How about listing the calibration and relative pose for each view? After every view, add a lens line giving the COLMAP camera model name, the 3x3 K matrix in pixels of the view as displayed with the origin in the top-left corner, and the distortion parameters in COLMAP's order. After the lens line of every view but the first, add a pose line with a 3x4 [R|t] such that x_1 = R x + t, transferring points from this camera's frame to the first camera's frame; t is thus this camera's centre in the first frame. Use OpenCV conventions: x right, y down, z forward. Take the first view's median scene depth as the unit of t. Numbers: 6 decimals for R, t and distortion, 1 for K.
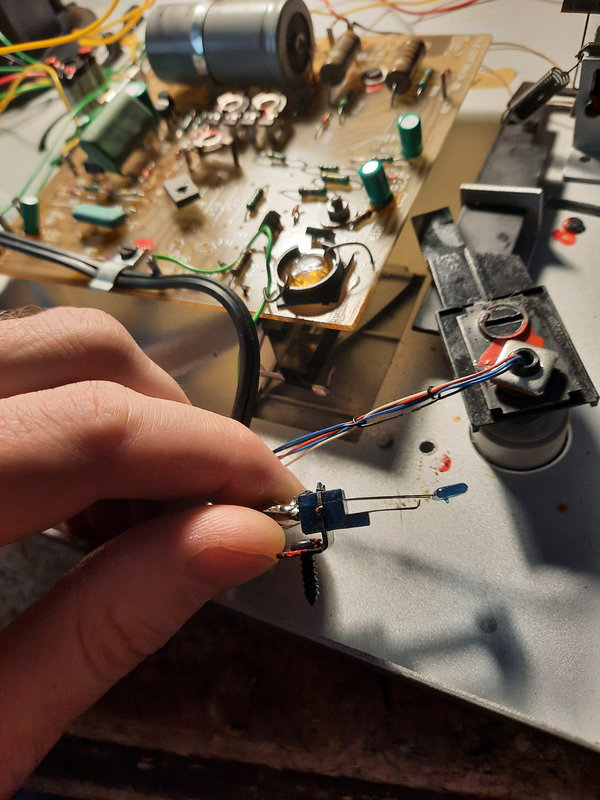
lens RADIAL K [[598.9, 0, 300.0], [0, 598.9, 400.0], [0, 0, 1]] dist [-0.006810, -0.002438]
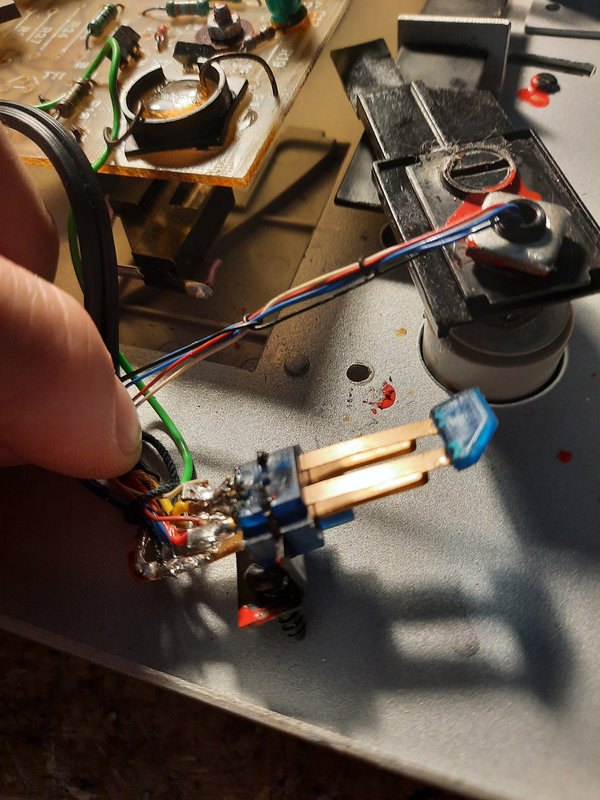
lens RADIAL K [[598.9, 0, 300.0], [0, 598.9, 400.0], [0, 0, 1]] dist [-0.006810, -0.002438]
pose [[0.987647, -0.011549, 0.156269, 0.040807], [0.003495, 0.998656, 0.051717, 0.070014], [-0.156657, -0.050532, 0.986360, 0.331737]]
